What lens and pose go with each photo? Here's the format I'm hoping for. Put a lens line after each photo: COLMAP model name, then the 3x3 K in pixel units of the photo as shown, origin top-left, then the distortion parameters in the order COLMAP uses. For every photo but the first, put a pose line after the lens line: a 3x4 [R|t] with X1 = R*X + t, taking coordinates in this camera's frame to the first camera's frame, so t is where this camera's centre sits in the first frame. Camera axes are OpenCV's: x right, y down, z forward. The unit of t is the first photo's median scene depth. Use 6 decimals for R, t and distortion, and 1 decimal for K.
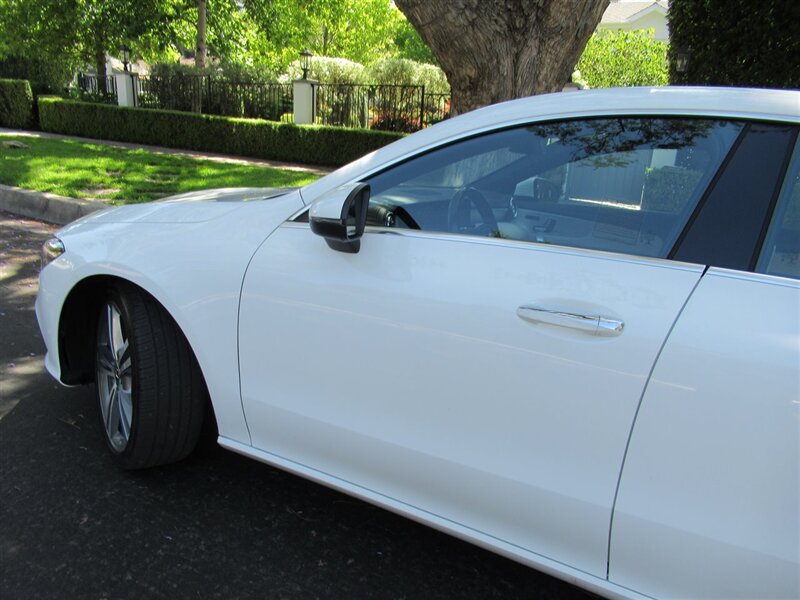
lens RADIAL K [[610.9, 0, 398.3], [0, 610.9, 301.8], [0, 0, 1]] dist [-0.025178, 0.030012]
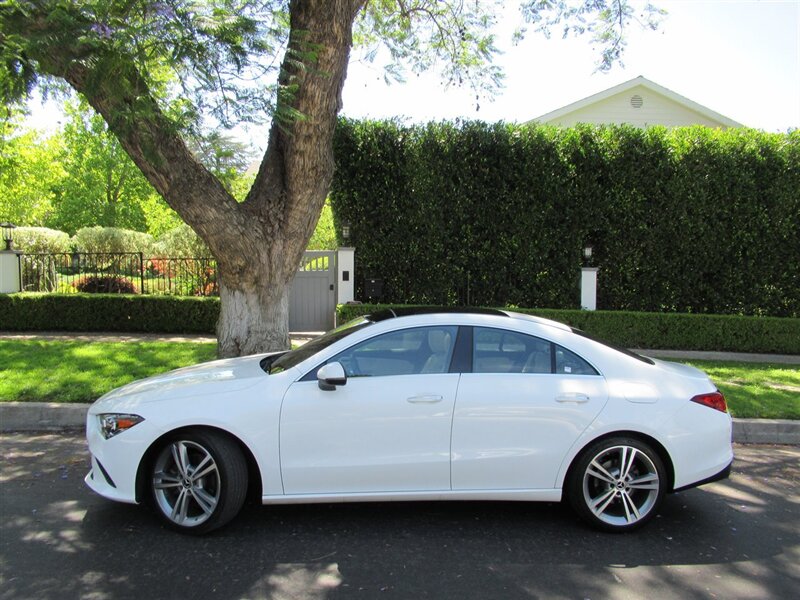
lens RADIAL K [[610.9, 0, 403.2], [0, 610.9, 300.4], [0, 0, 1]] dist [-0.025178, 0.030012]
pose [[0.835718, -0.095540, 0.540785, -0.349584], [0.200614, 0.969804, -0.138690, -0.015596], [-0.511205, 0.224395, 0.829649, -0.371786]]
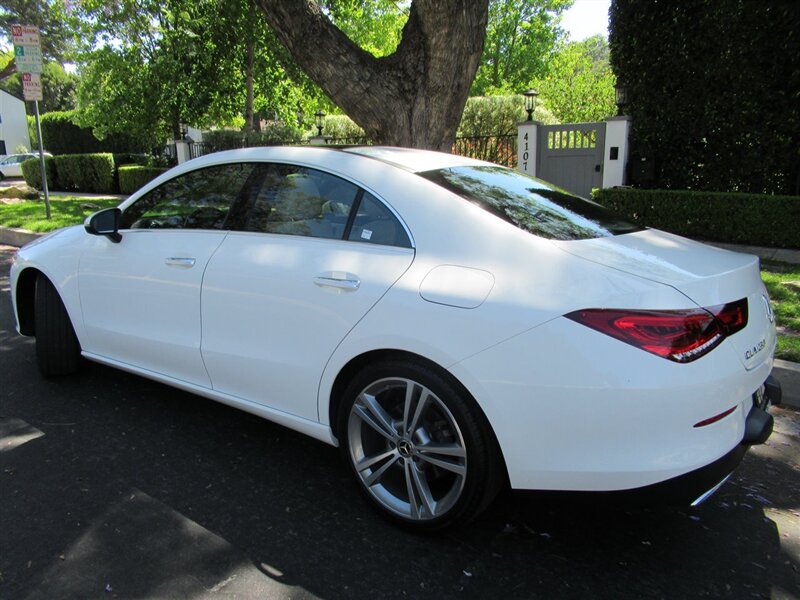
lens RADIAL K [[610.9, 0, 398.2], [0, 610.9, 305.8], [0, 0, 1]] dist [-0.025178, 0.030012]
pose [[0.987679, -0.042499, -0.150613, 0.347979], [0.032850, 0.997280, -0.065987, 0.089926], [0.153008, 0.060226, 0.986388, -0.248088]]
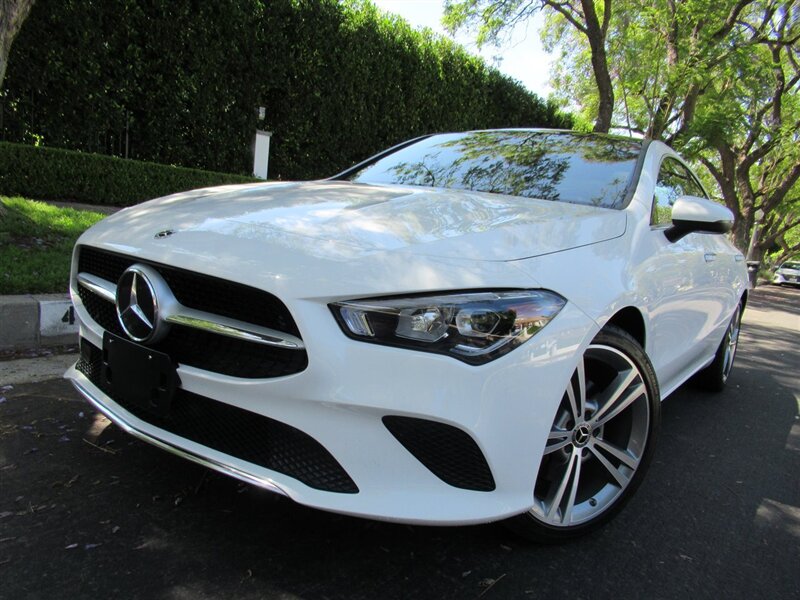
lens RADIAL K [[610.9, 0, 412.3], [0, 610.9, 286.8], [0, 0, 1]] dist [-0.025178, 0.030012]
pose [[0.142247, -0.208306, 0.967665, -0.501390], [0.166269, 0.968743, 0.184096, -0.108816], [-0.975767, 0.134706, 0.172435, 0.438591]]
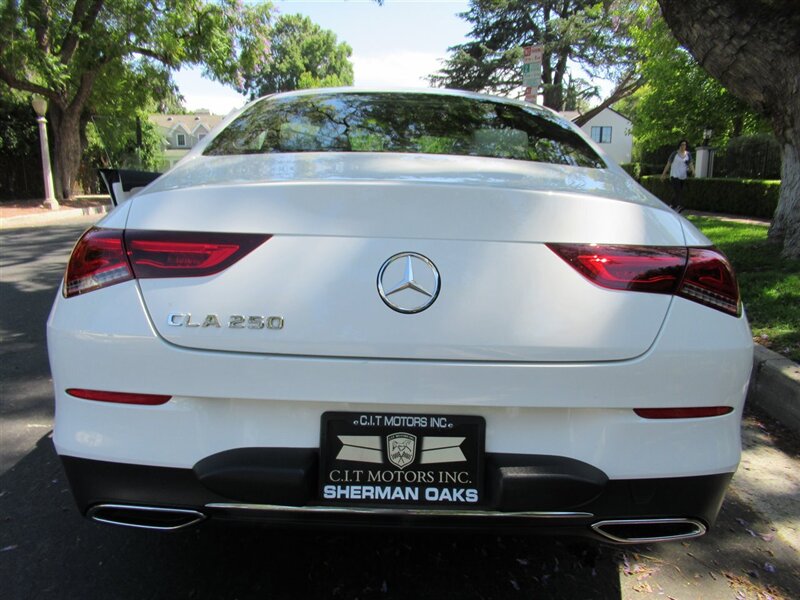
lens RADIAL K [[610.9, 0, 393.9], [0, 610.9, 295.4], [0, 0, 1]] dist [-0.025178, 0.030012]
pose [[0.437802, 0.100822, -0.893401, 0.755989], [-0.239618, 0.970835, -0.007862, 0.069253], [0.866552, 0.217517, 0.449192, 0.144346]]
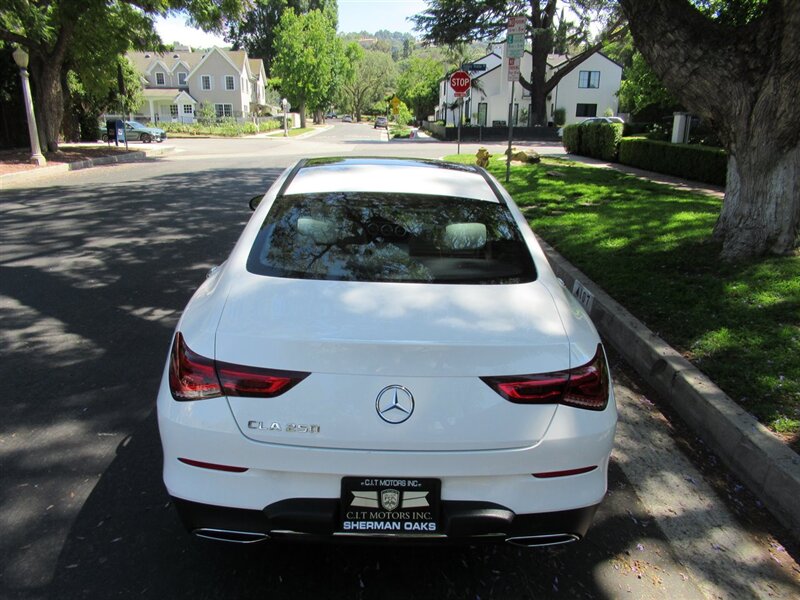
lens RADIAL K [[610.9, 0, 395.0], [0, 610.9, 297.6], [0, 0, 1]] dist [-0.025178, 0.030012]
pose [[0.460000, 0.191466, -0.867030, 0.857674], [-0.242353, 0.966471, 0.084846, -0.024823], [0.854204, 0.171098, 0.490979, 0.062756]]
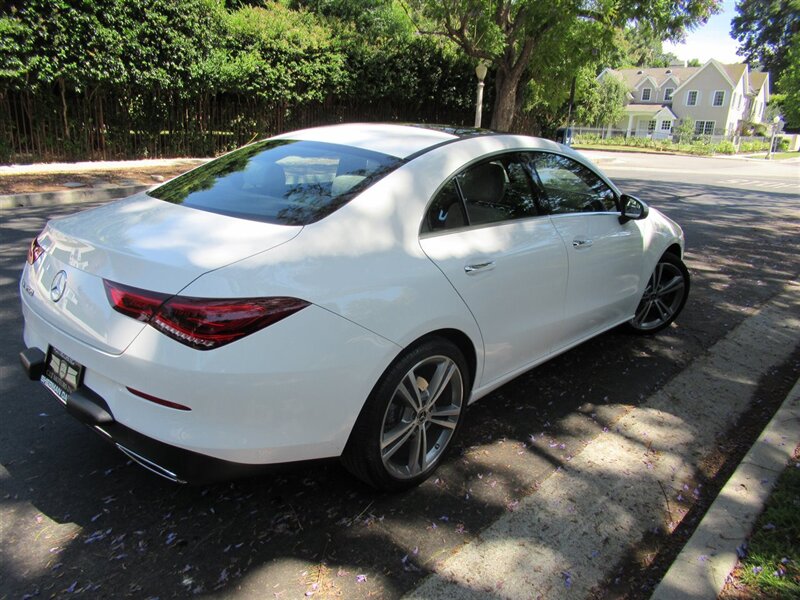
lens RADIAL K [[610.9, 0, 402.9], [0, 610.9, 300.4], [0, 0, 1]] dist [-0.025178, 0.030012]
pose [[-0.258090, 0.195809, -0.946070, 0.896483], [-0.340560, 0.897950, 0.278755, -0.118678], [0.904107, 0.394137, -0.165067, 0.515505]]
